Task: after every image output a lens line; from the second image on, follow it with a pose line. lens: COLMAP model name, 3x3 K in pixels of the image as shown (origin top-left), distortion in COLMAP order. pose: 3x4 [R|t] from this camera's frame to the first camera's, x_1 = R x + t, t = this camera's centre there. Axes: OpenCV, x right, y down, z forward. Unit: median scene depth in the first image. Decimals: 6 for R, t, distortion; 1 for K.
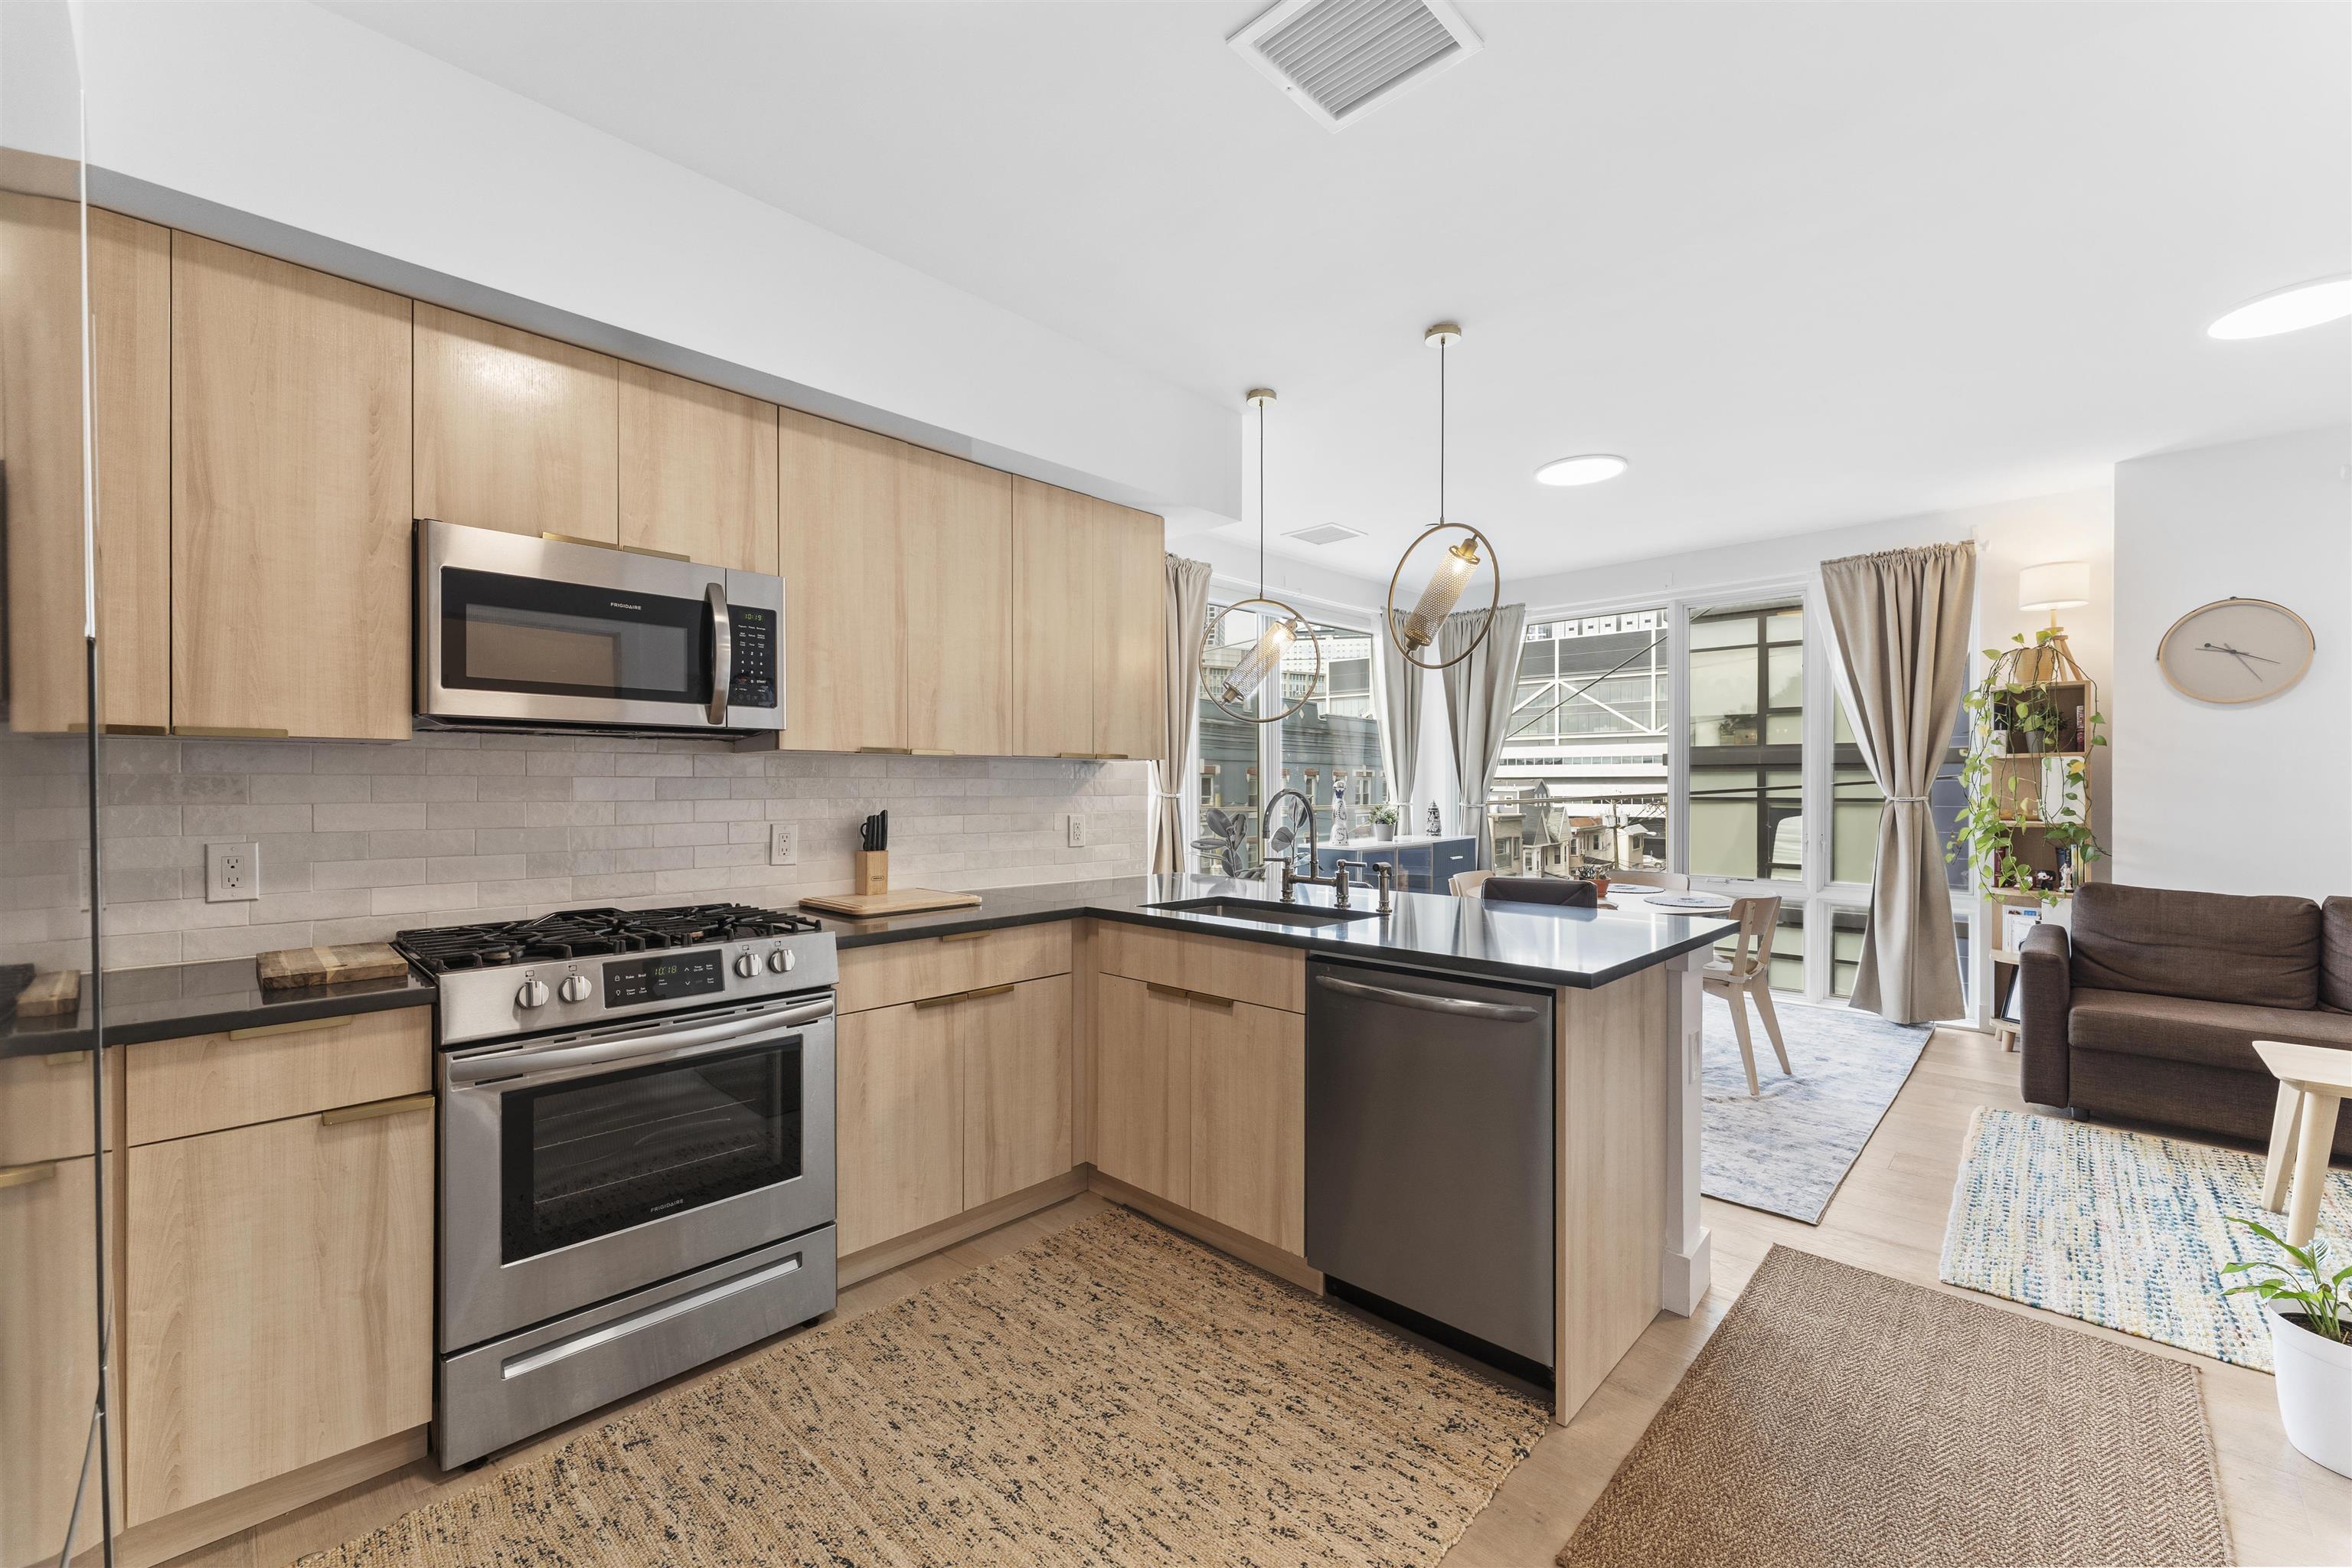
lens RADIAL K [[953.2, 0, 1162.2], [0, 953.2, 787.9], [0, 0, 1]] dist [-0.000903, 0.000209]
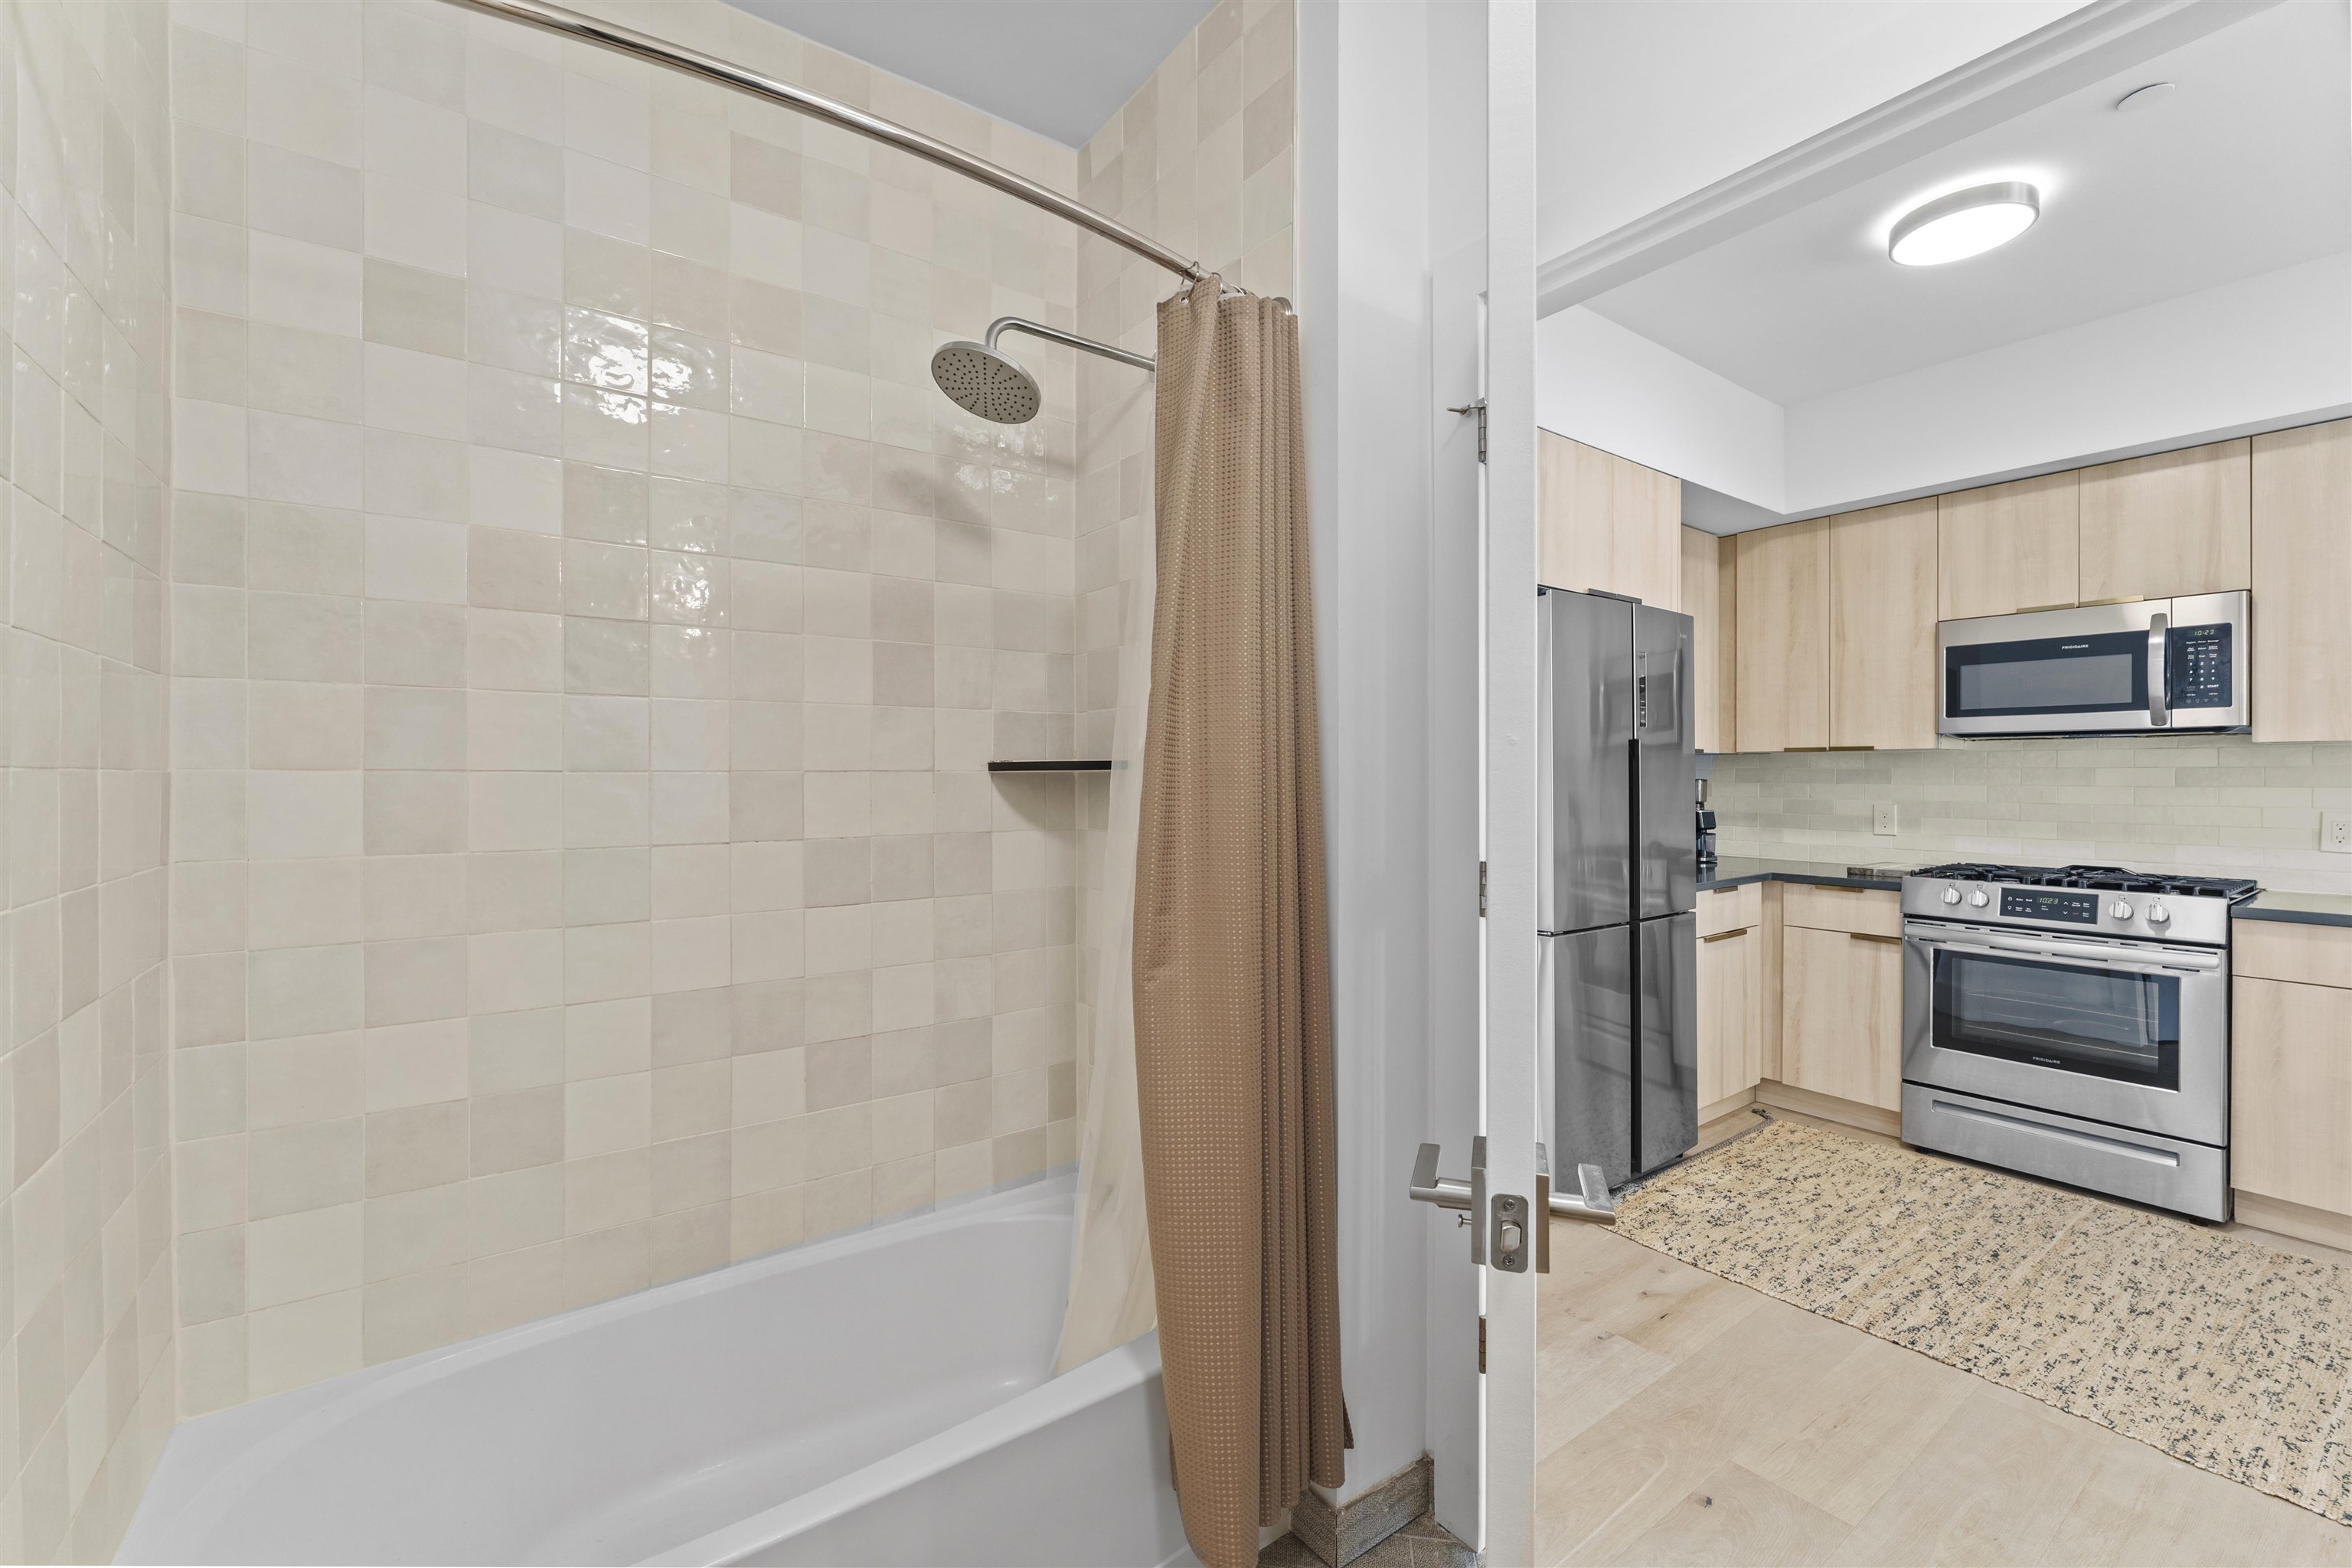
lens RADIAL K [[953.2, 0, 1170.7], [0, 953.2, 782.8], [0, 0, 1]] dist [-0.000903, 0.000209]
pose [[-0.167698, 0.004676, -0.985827, 0.510760], [-0.005313, 0.999970, 0.005647, 0.004833], [0.985824, 0.006184, -0.167668, -0.036253]]
